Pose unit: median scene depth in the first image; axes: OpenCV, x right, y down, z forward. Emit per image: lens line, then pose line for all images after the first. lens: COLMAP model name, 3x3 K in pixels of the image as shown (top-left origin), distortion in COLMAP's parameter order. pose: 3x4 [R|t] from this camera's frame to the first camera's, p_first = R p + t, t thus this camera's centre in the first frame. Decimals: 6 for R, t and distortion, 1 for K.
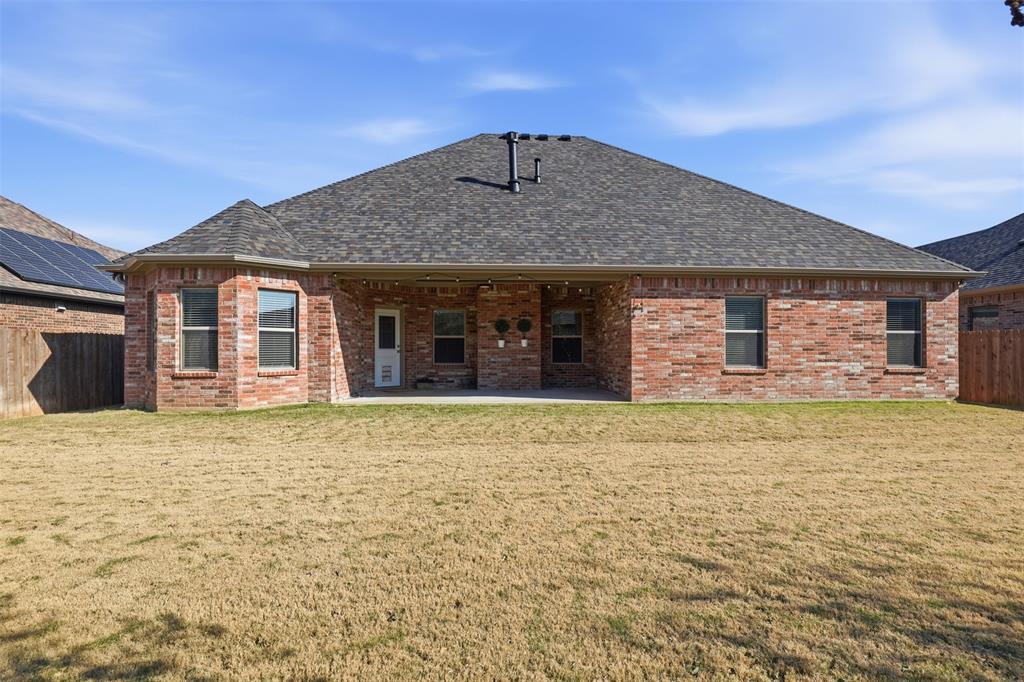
lens RADIAL K [[473.6, 0, 525.0], [0, 473.6, 357.4], [0, 0, 1]] dist [-0.032959, 0.000311]
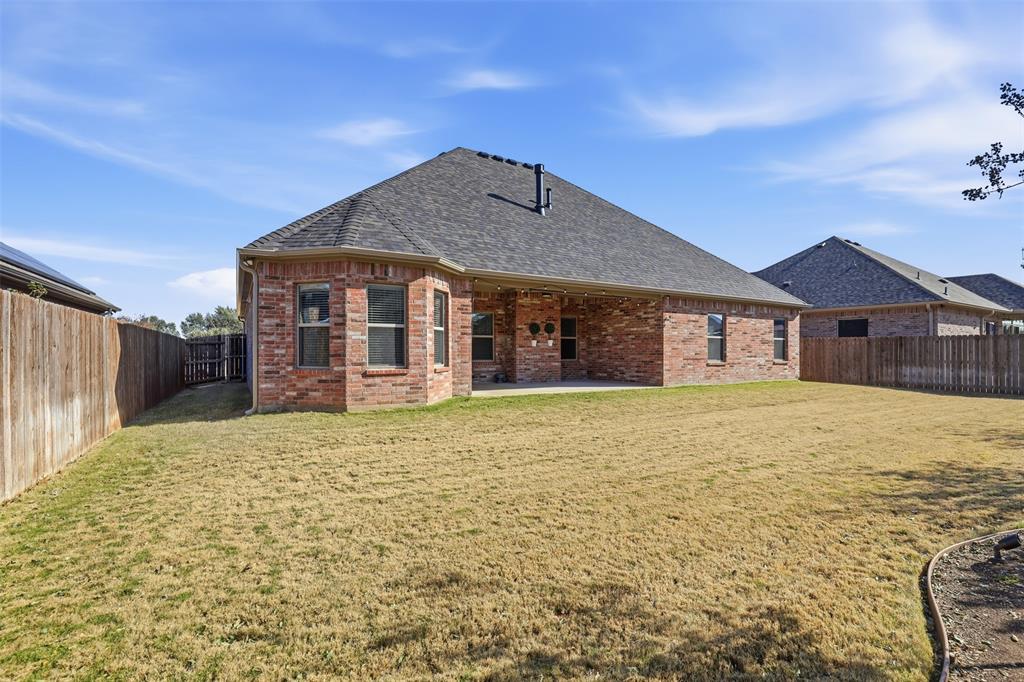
lens RADIAL K [[473.6, 0, 525.0], [0, 473.6, 357.4], [0, 0, 1]] dist [-0.032959, 0.000311]
pose [[0.875522, -0.003396, 0.483167, -0.794785], [0.001946, 0.999992, 0.003503, 0.002469], [-0.483175, -0.002127, 0.875521, -0.023271]]
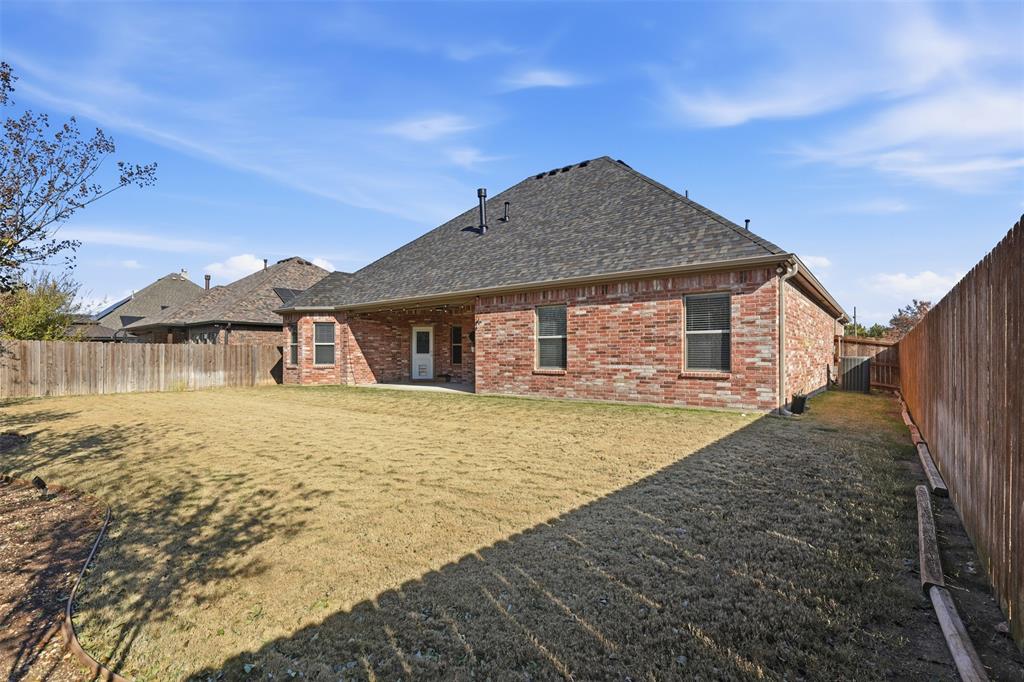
lens RADIAL K [[473.6, 0, 525.0], [0, 473.6, 357.4], [0, 0, 1]] dist [-0.032959, 0.000311]
pose [[0.763860, 0.000073, -0.645382, 1.158856], [-0.002005, 0.999995, -0.002260, -0.003304], [0.645379, 0.003020, 0.763856, 0.086013]]
